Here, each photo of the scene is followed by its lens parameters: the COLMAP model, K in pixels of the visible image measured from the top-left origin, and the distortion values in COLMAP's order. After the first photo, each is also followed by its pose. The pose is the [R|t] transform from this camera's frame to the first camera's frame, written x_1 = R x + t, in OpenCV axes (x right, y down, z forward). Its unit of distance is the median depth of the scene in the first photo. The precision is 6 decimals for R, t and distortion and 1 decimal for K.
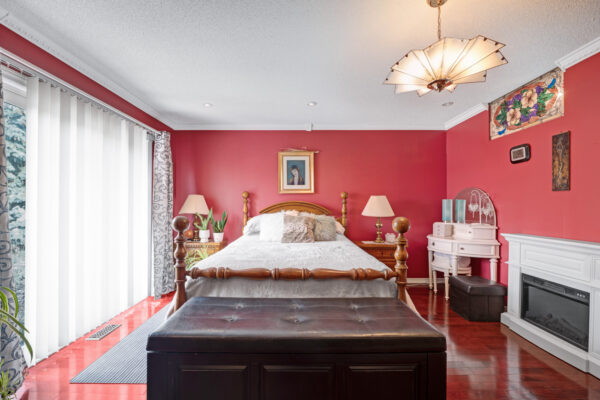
lens RADIAL K [[256.0, 0, 303.1], [0, 256.0, 204.7], [0, 0, 1]] dist [-0.001028, 0.000317]
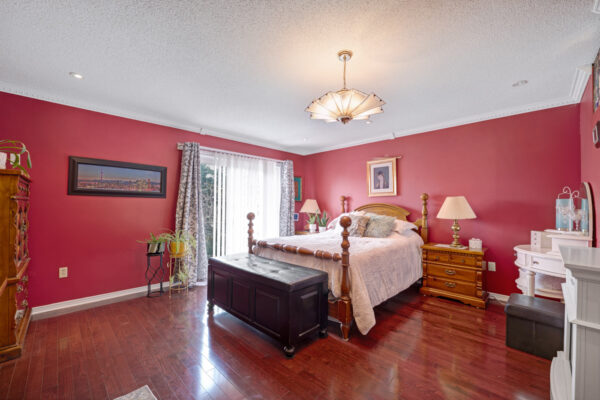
lens RADIAL K [[256.0, 0, 303.1], [0, 256.0, 204.7], [0, 0, 1]] dist [-0.001028, 0.000317]
pose [[0.715499, -0.003516, -0.698605, 0.571573], [0.000839, 0.999991, -0.004173, -0.002663], [0.698614, 0.002400, 0.715495, -0.056005]]
